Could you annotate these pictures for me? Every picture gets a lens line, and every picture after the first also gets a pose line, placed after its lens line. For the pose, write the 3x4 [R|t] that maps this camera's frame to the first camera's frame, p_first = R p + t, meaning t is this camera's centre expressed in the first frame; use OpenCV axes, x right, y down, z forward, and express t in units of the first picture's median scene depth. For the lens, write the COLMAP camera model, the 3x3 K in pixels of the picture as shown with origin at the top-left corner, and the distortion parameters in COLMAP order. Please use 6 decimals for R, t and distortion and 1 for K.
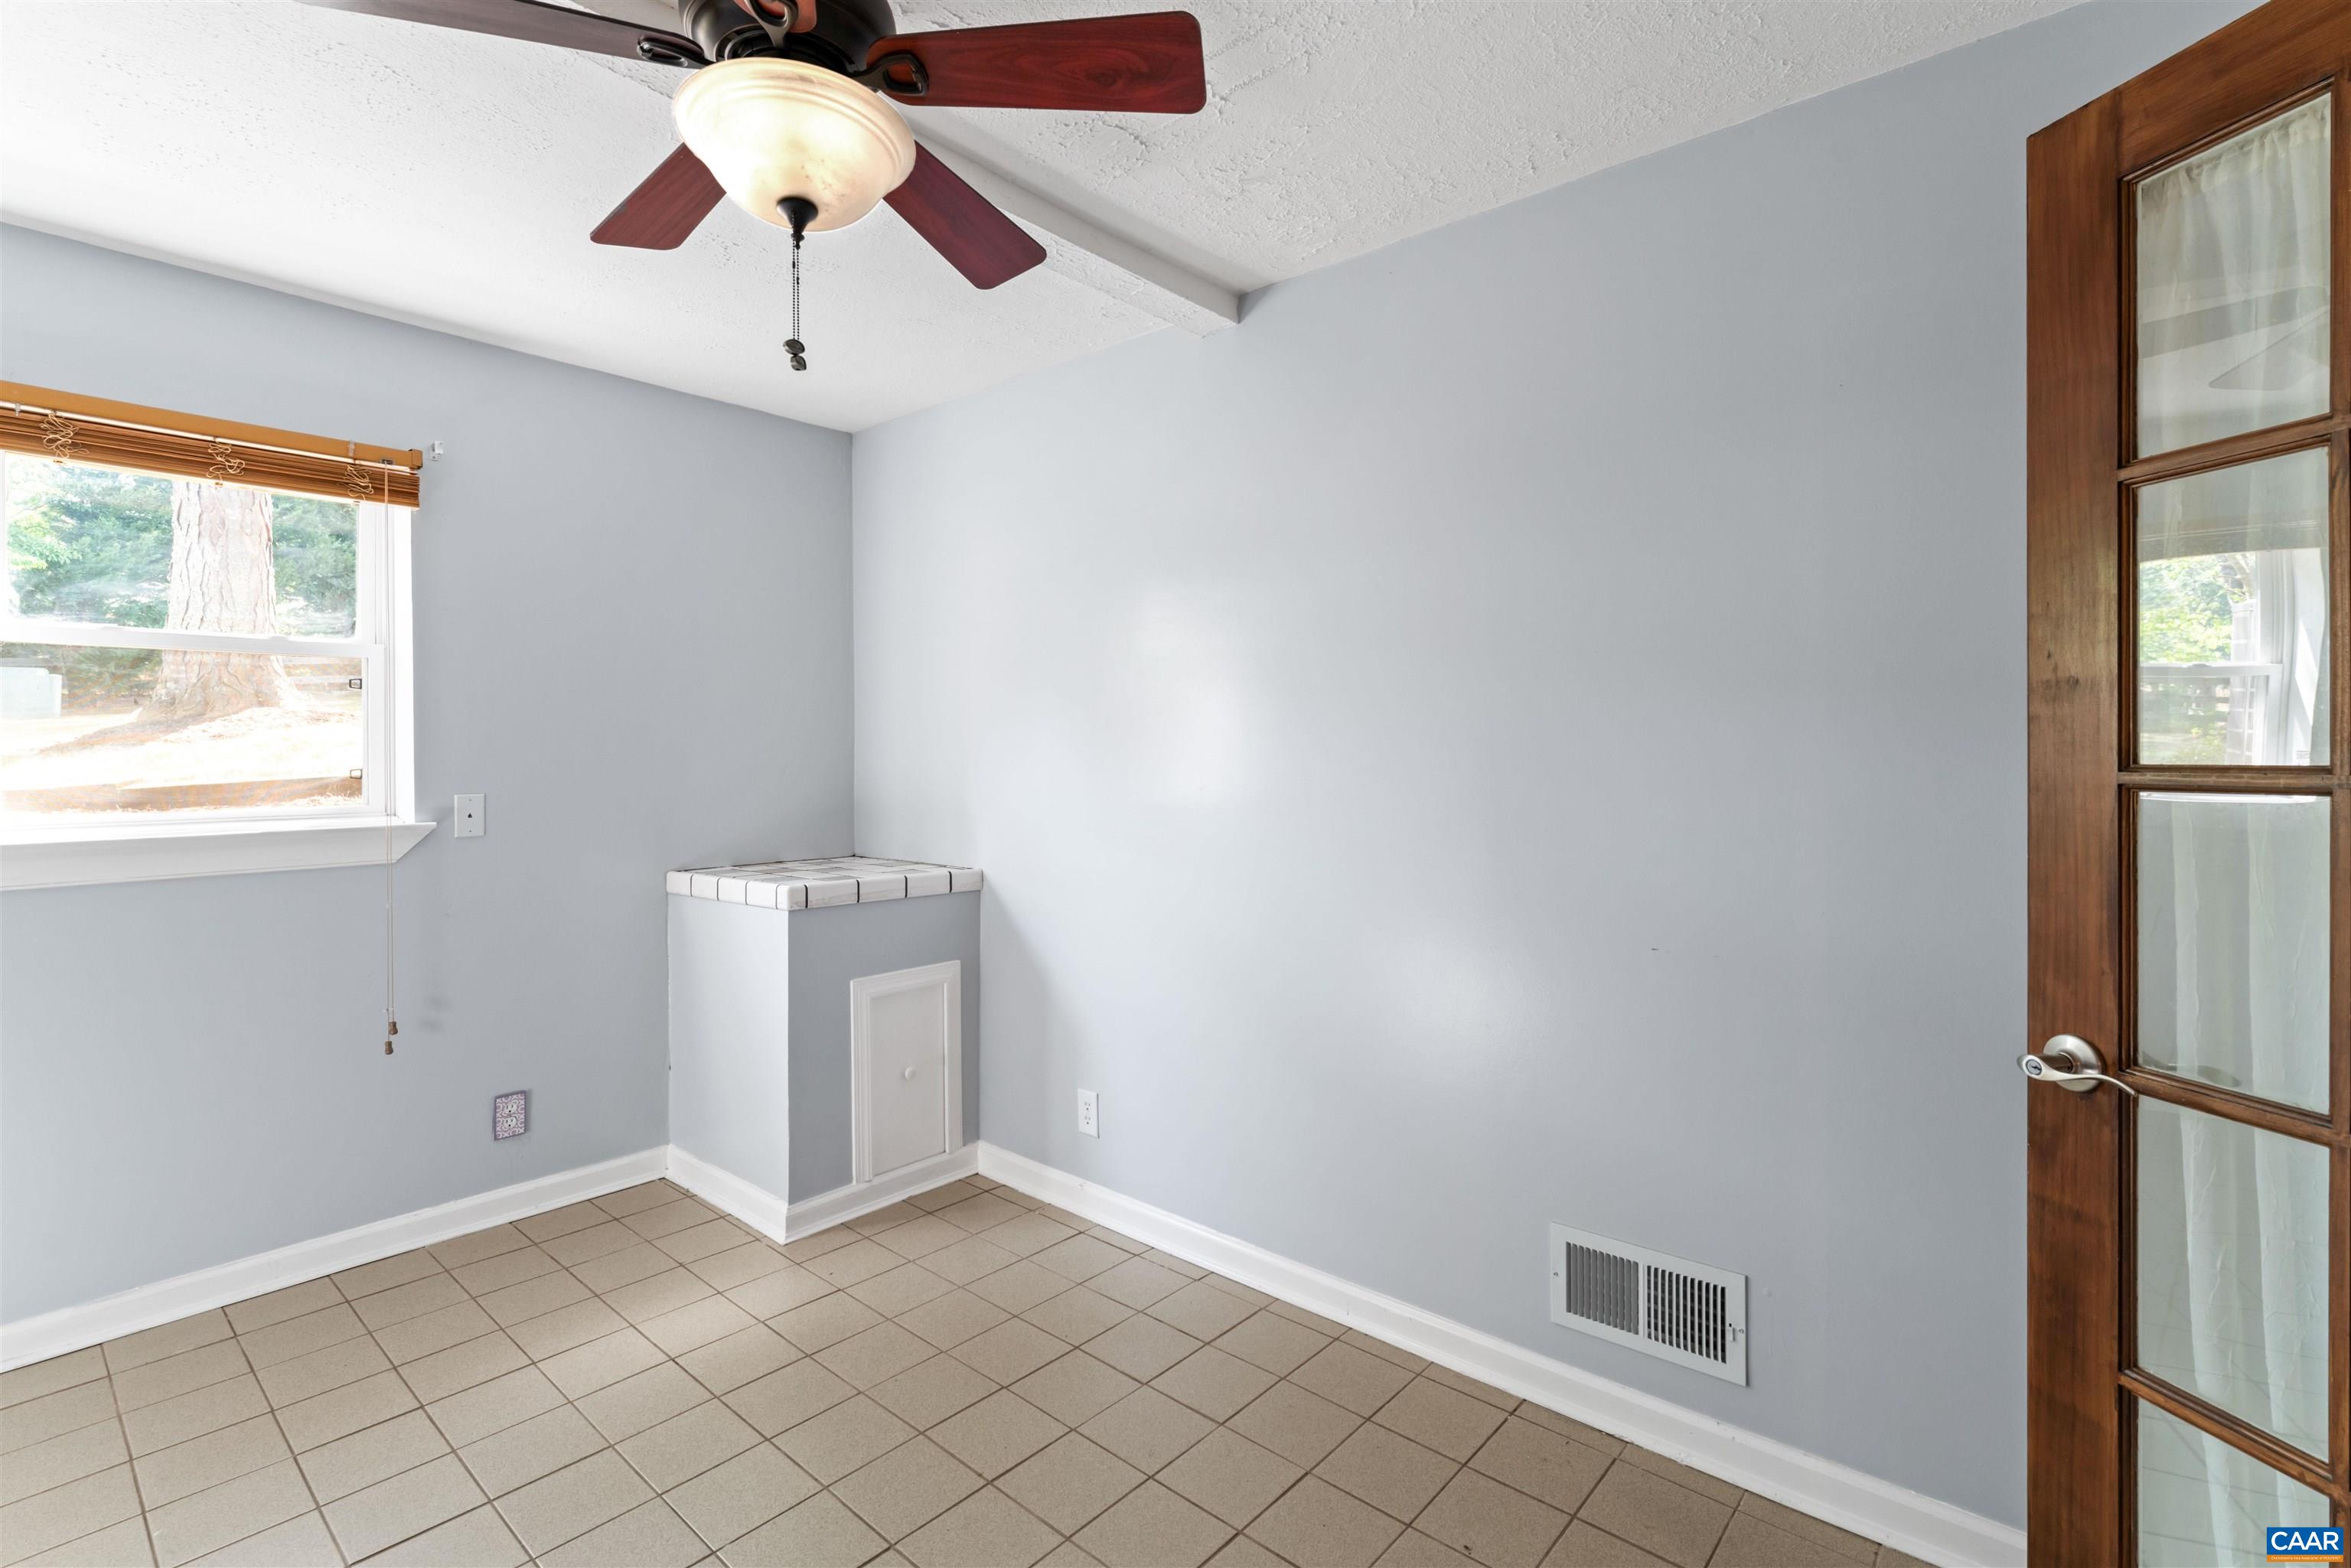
lens RADIAL K [[1087.4, 0, 1174.6], [0, 1087.4, 750.2], [0, 0, 1]] dist [0.000348, -0.000086]
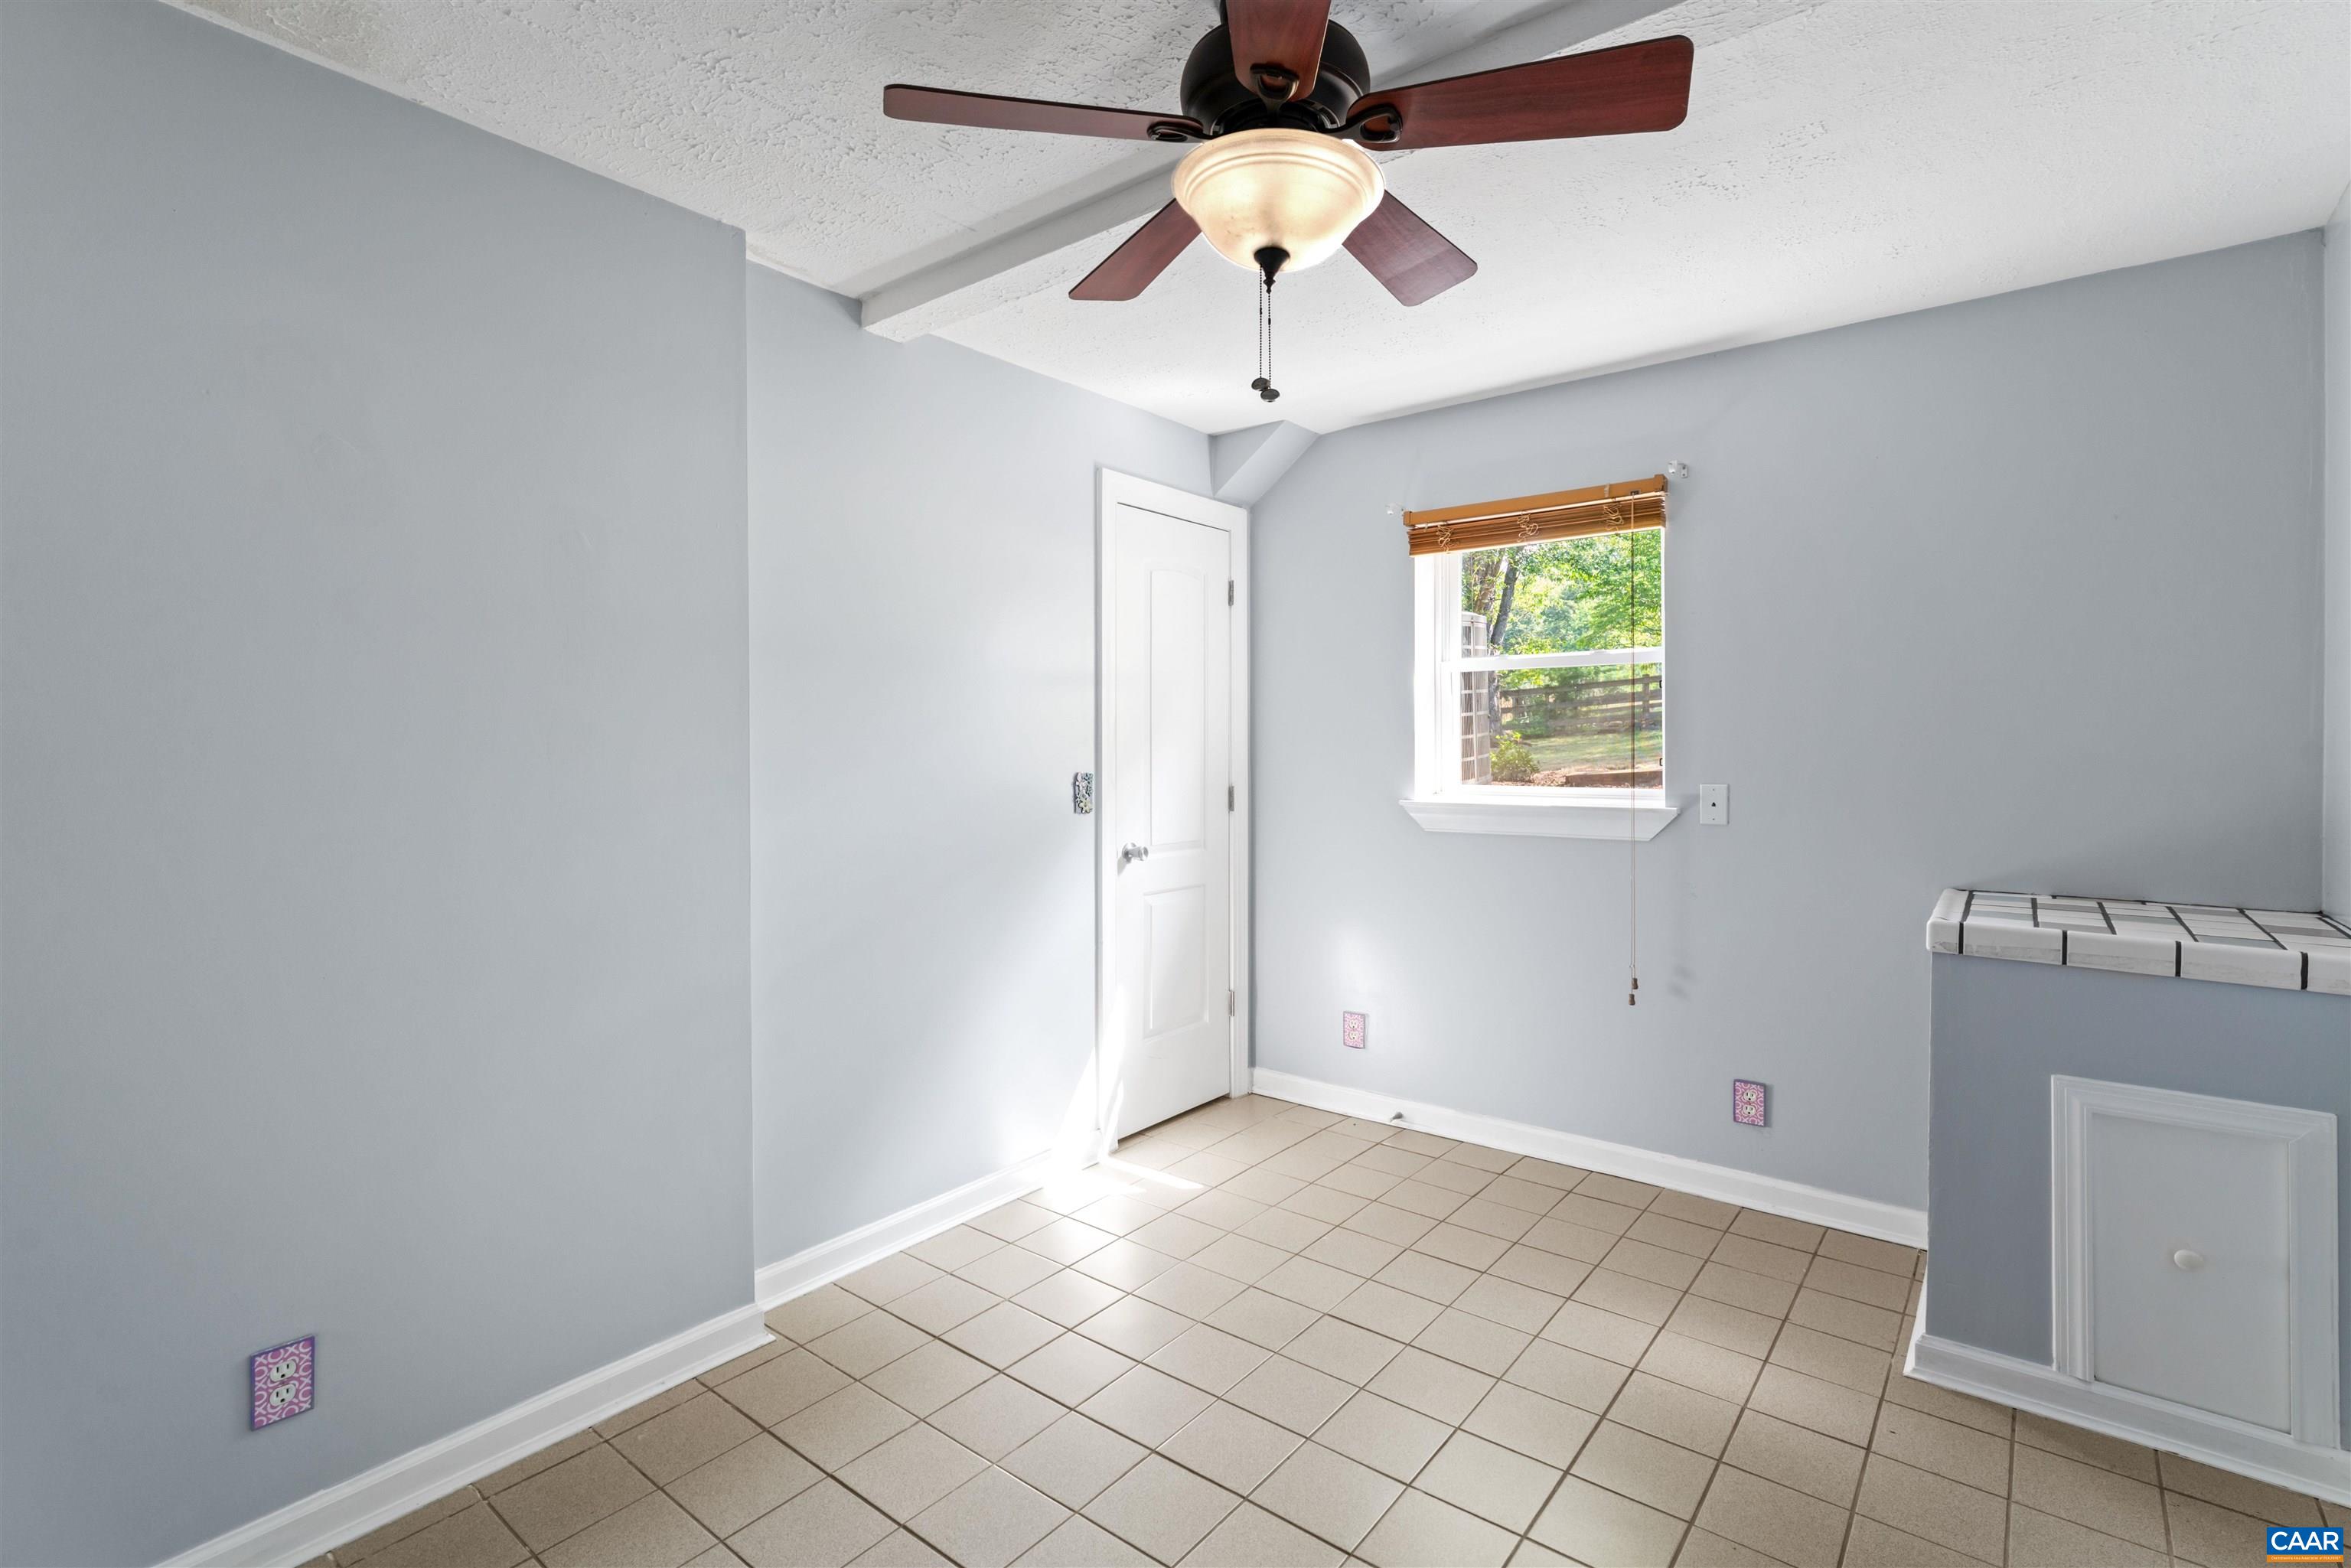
lens RADIAL K [[1087.4, 0, 1174.6], [0, 1087.4, 750.2], [0, 0, 1]] dist [0.000348, -0.000086]
pose [[0.049400, 0.006763, -0.998756, 0.386278], [0.003726, 0.999969, 0.006956, -0.001790], [0.998772, -0.004065, 0.049374, 0.433235]]
